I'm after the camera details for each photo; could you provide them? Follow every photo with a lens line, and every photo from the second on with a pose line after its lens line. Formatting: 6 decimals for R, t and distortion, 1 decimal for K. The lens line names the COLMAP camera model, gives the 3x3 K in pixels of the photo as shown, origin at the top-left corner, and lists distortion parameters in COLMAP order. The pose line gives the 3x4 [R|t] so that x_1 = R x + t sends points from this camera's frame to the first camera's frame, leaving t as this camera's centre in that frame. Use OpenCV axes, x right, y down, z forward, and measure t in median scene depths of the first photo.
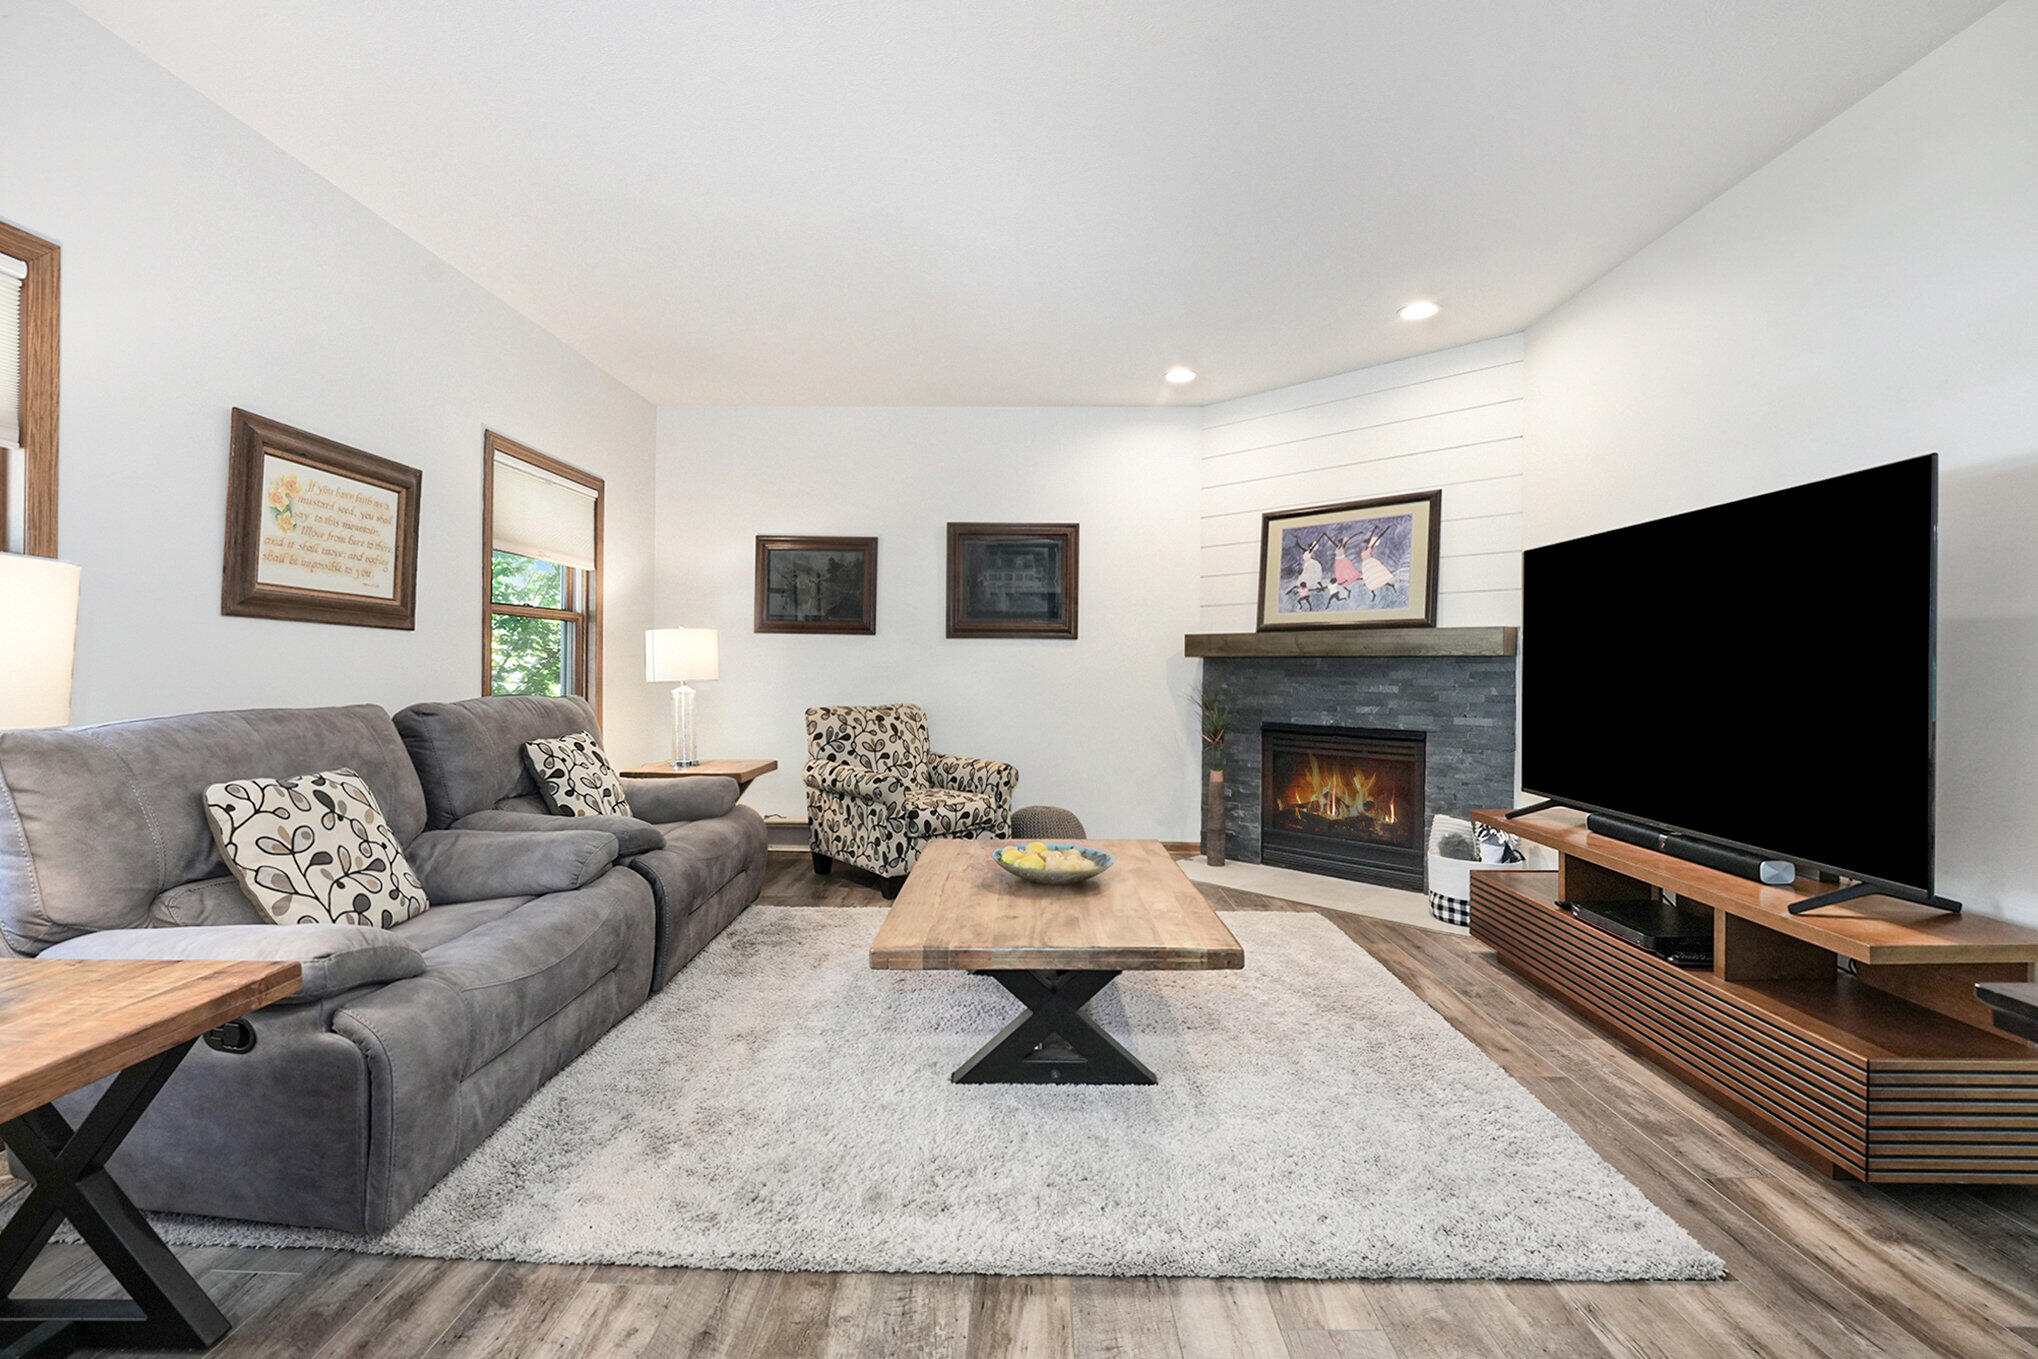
lens RADIAL K [[881.2, 0, 1017.2], [0, 881.2, 673.0], [0, 0, 1]] dist [0.004499, -0.000347]
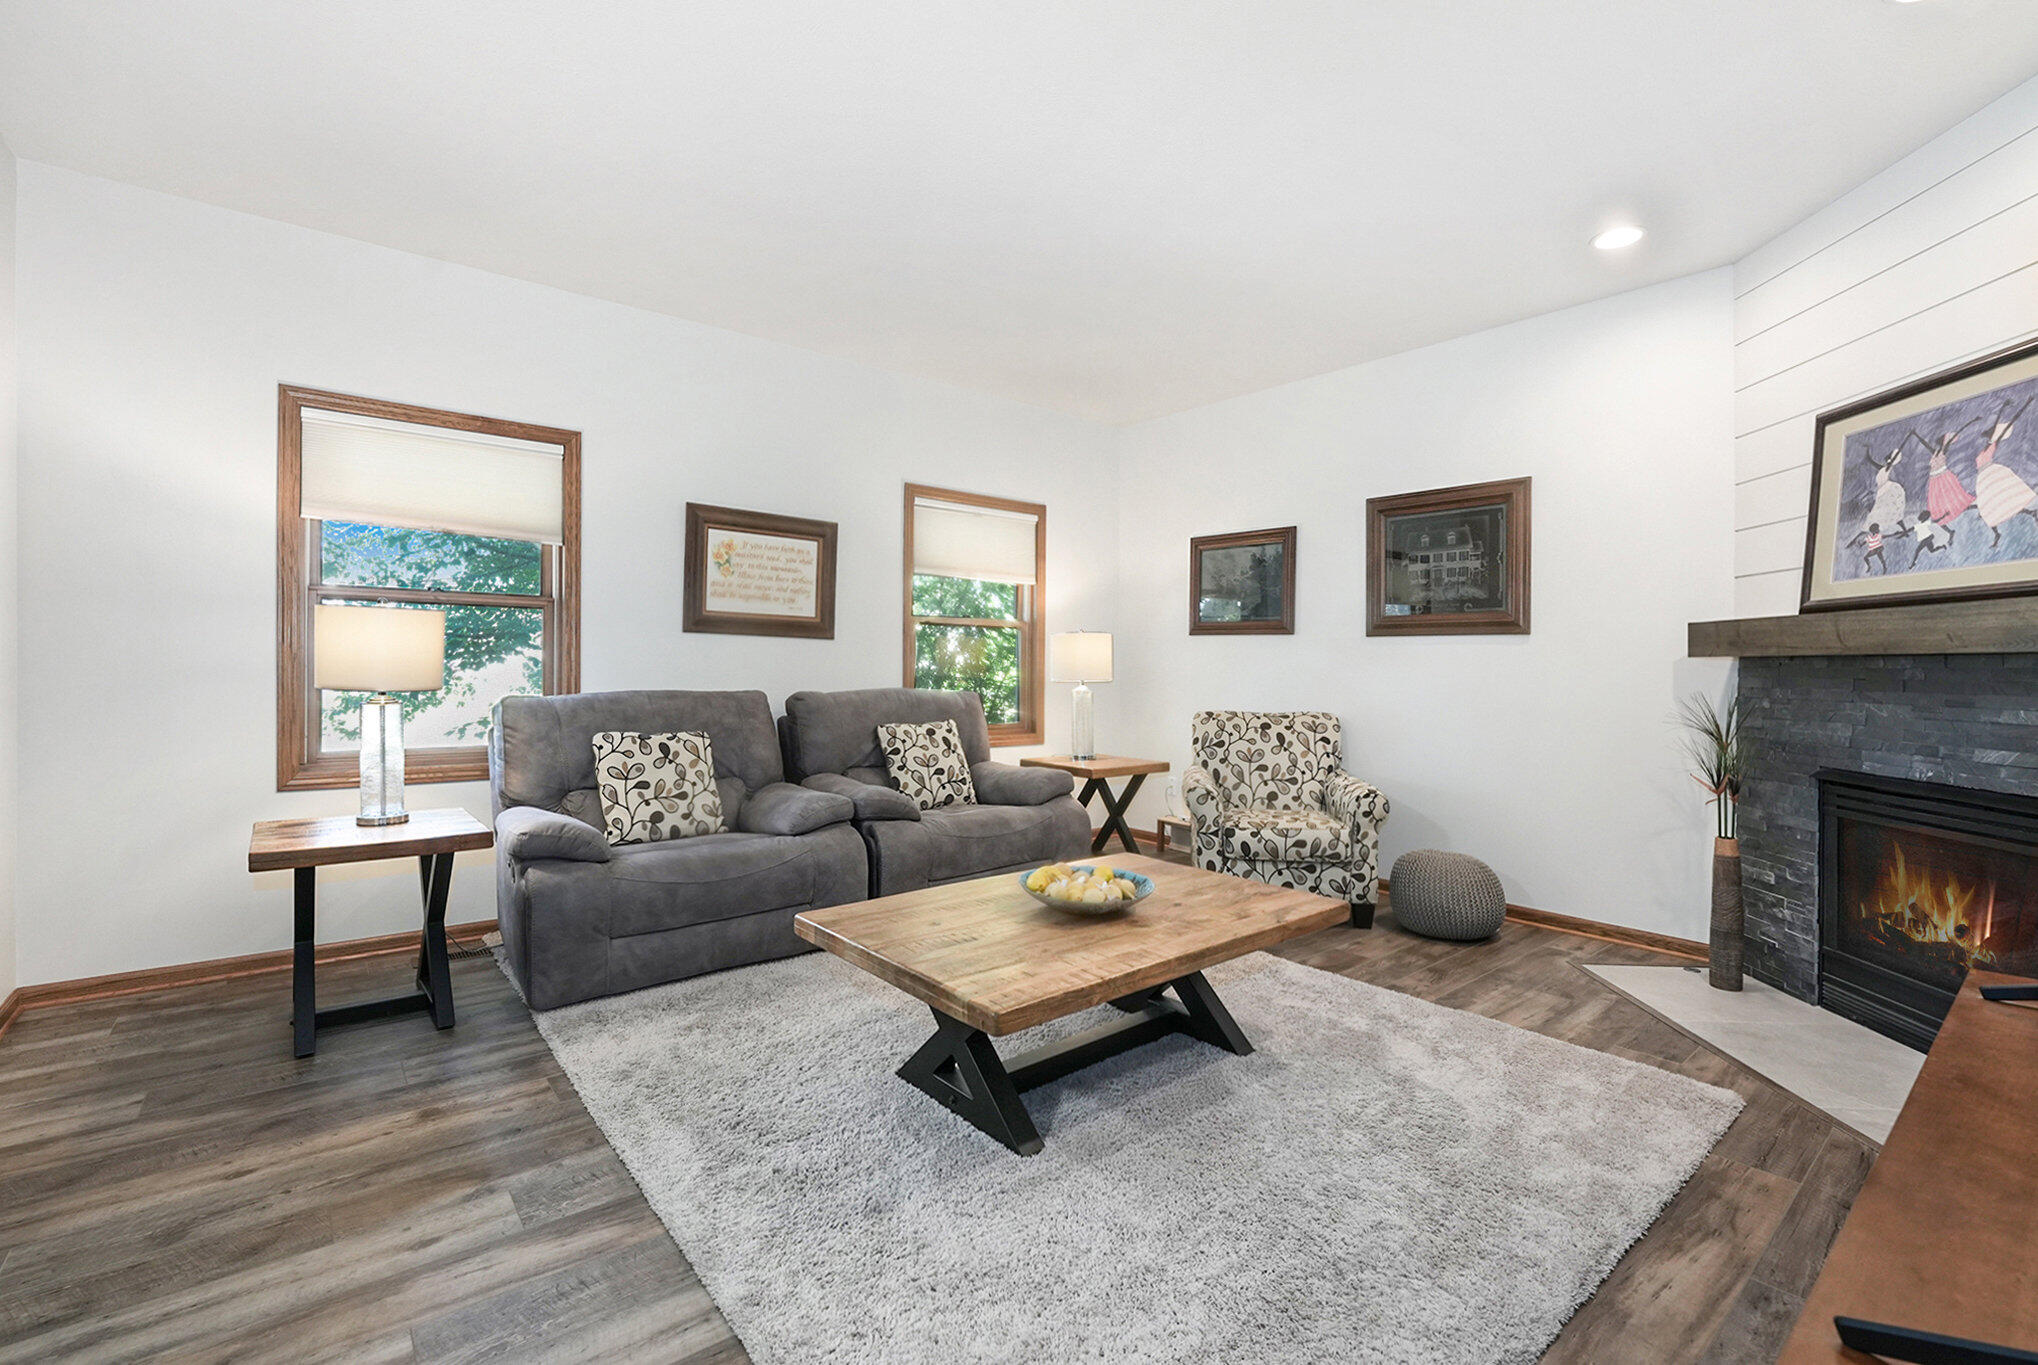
lens RADIAL K [[901.4, 0, 1021.4], [0, 901.4, 673.4], [0, 0, 1]] dist [-0.013839, -0.000453]
pose [[0.652986, 0.008880, -0.757318, 0.414782], [-0.013920, 0.999903, -0.000278, 0.000878], [0.757242, 0.010724, 0.653046, 0.221417]]
